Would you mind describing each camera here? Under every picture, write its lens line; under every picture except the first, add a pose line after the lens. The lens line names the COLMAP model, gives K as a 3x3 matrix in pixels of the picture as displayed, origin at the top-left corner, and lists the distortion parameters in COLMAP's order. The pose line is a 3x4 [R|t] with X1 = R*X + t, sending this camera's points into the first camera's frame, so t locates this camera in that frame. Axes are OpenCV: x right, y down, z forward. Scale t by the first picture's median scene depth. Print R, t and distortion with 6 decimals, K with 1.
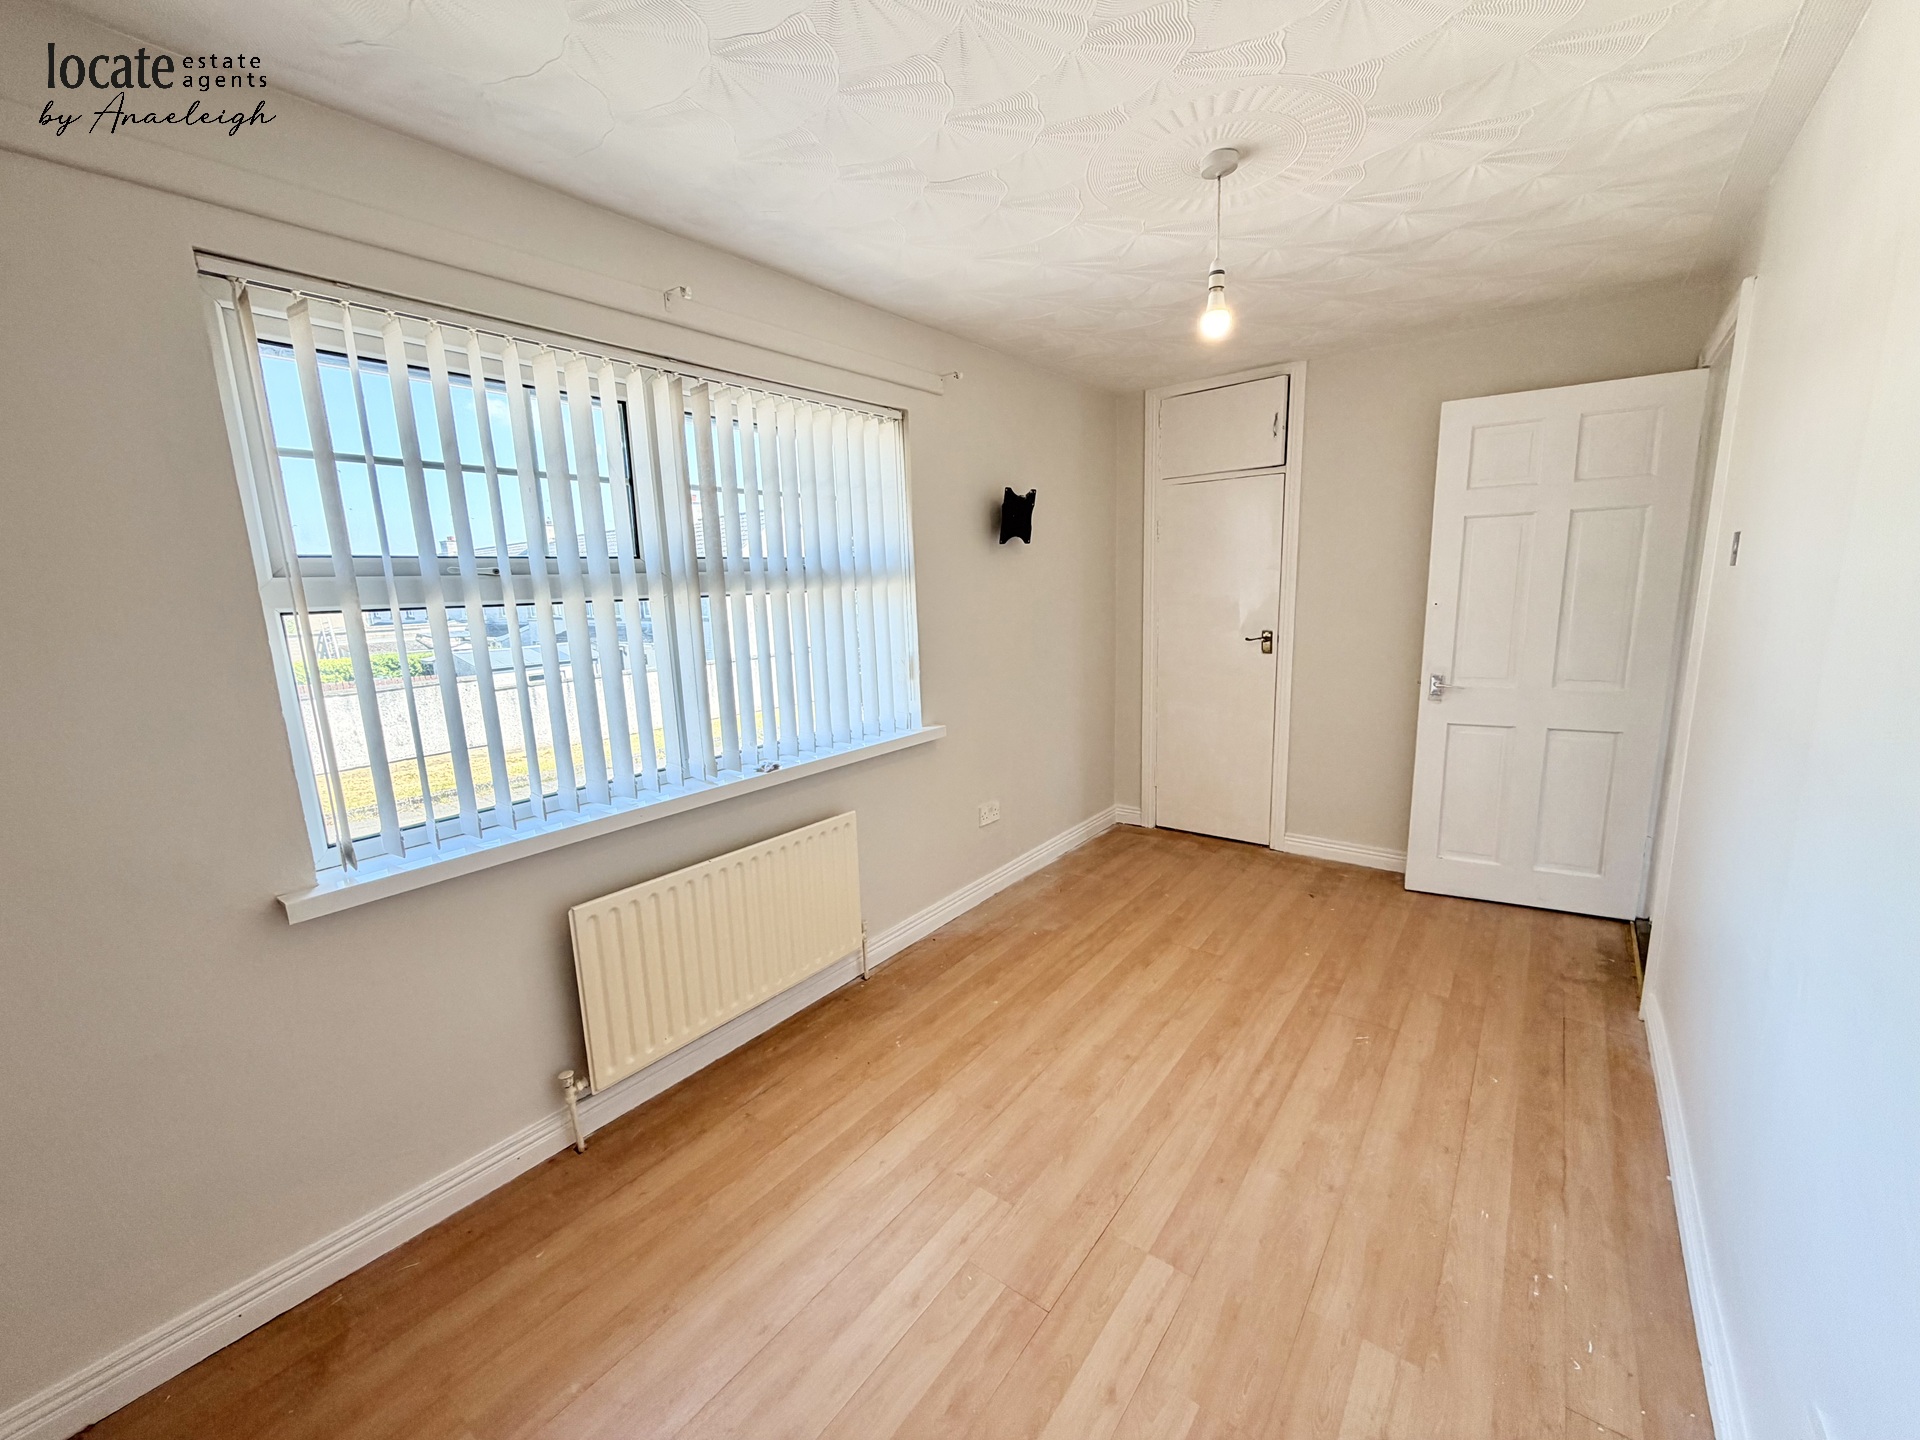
lens RADIAL K [[765.5, 0, 963.1], [0, 765.5, 717.5], [0, 0, 1]] dist [0.000094, -0.000040]
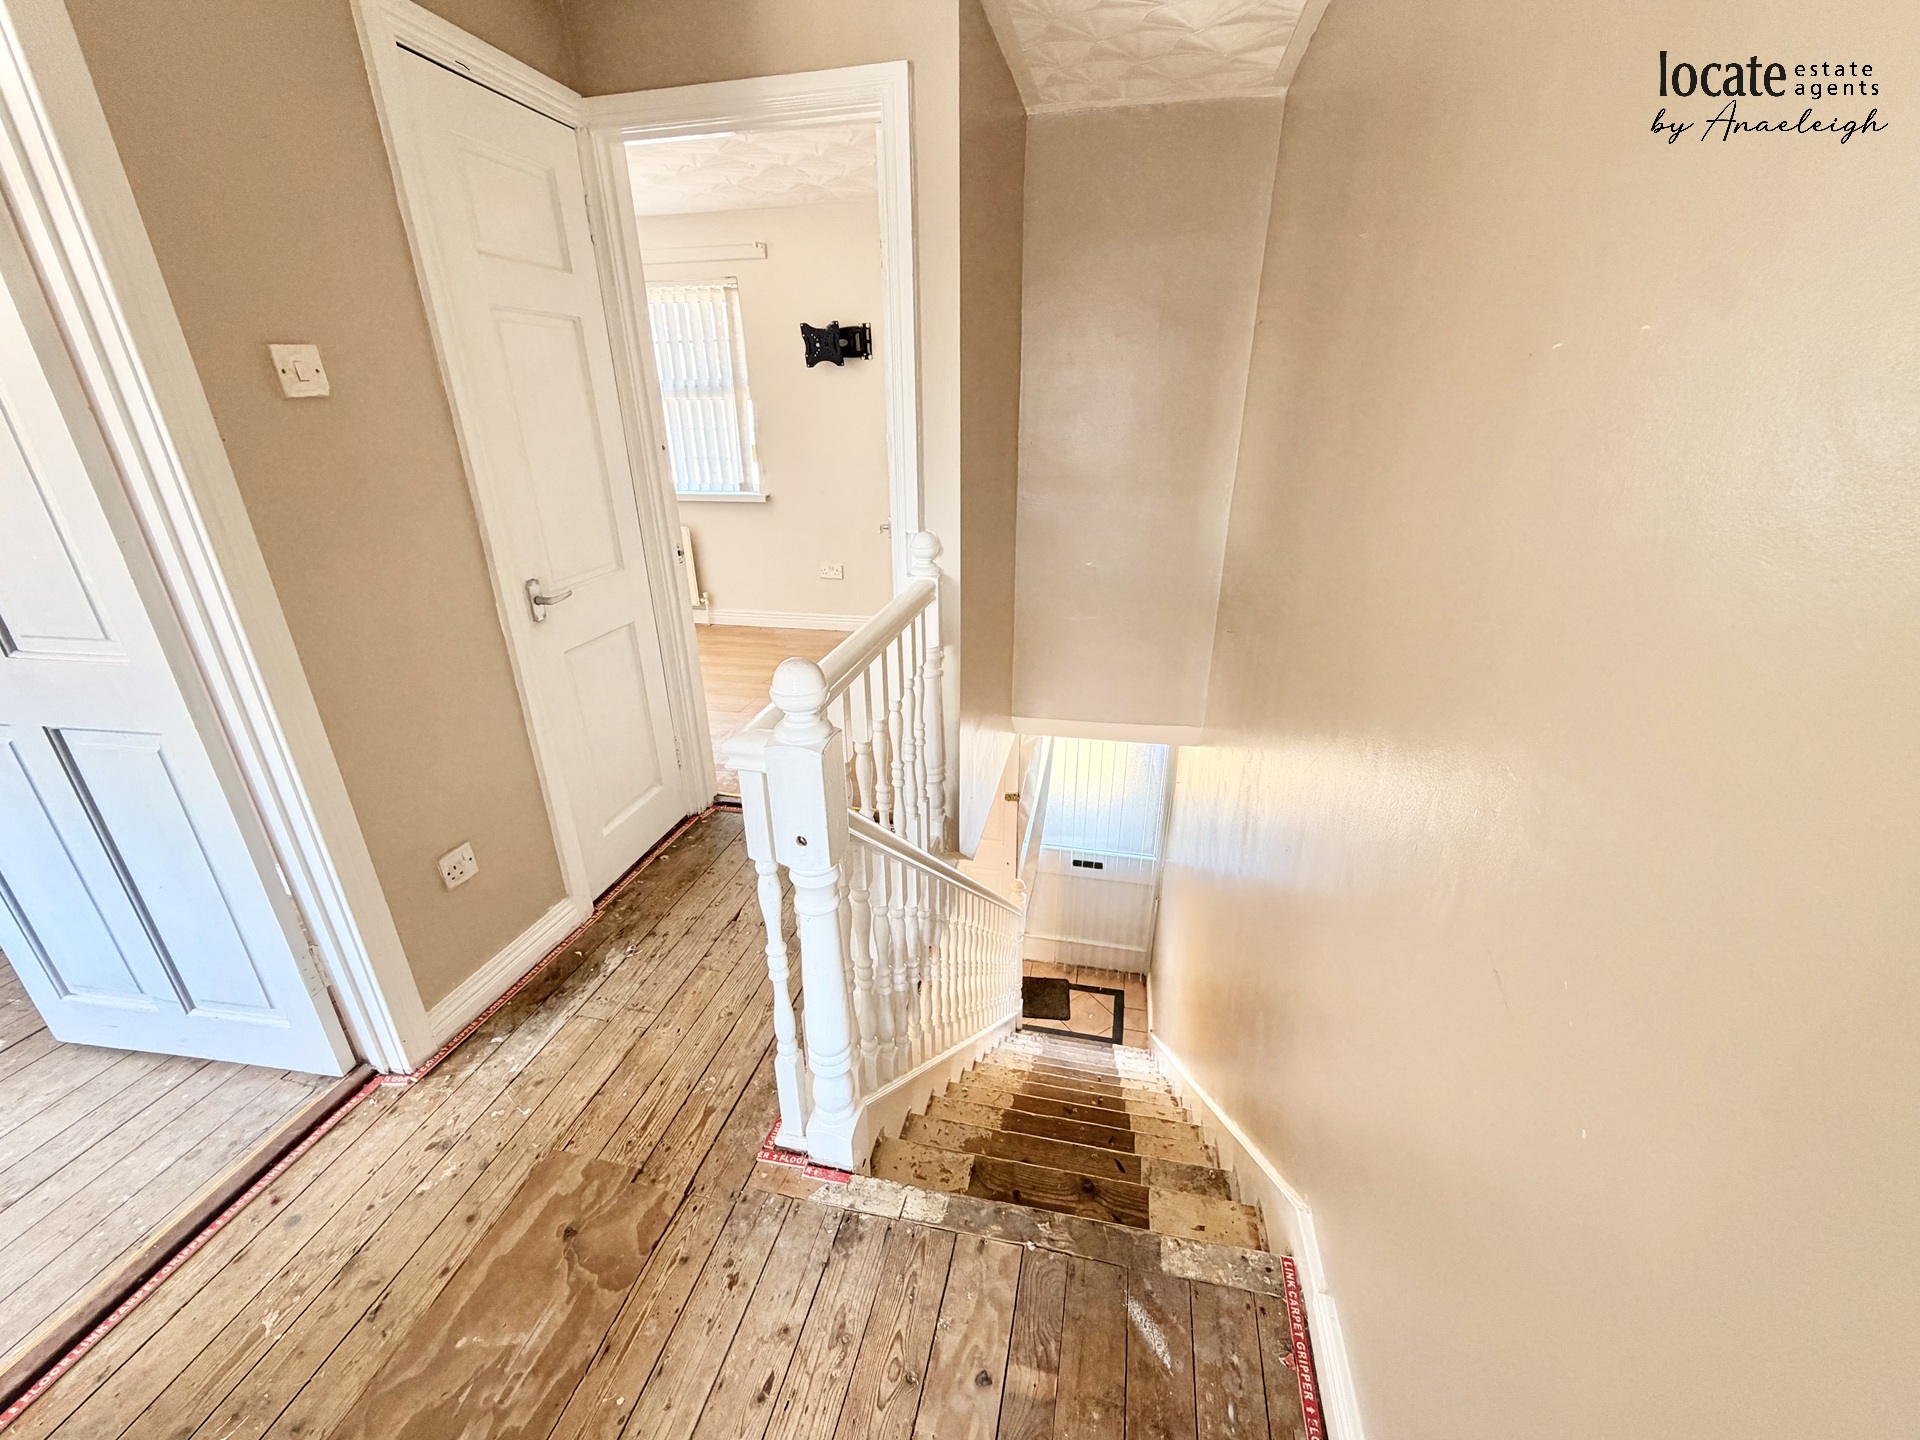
lens RADIAL K [[765.5, 0, 958.9], [0, 765.5, 720.8], [0, 0, 1]] dist [0.000094, -0.000040]
pose [[0.425748, 0.373293, -0.824252, 1.851540], [-0.166156, 0.927698, 0.334319, -0.172041], [0.889455, -0.005381, 0.456990, 0.740772]]
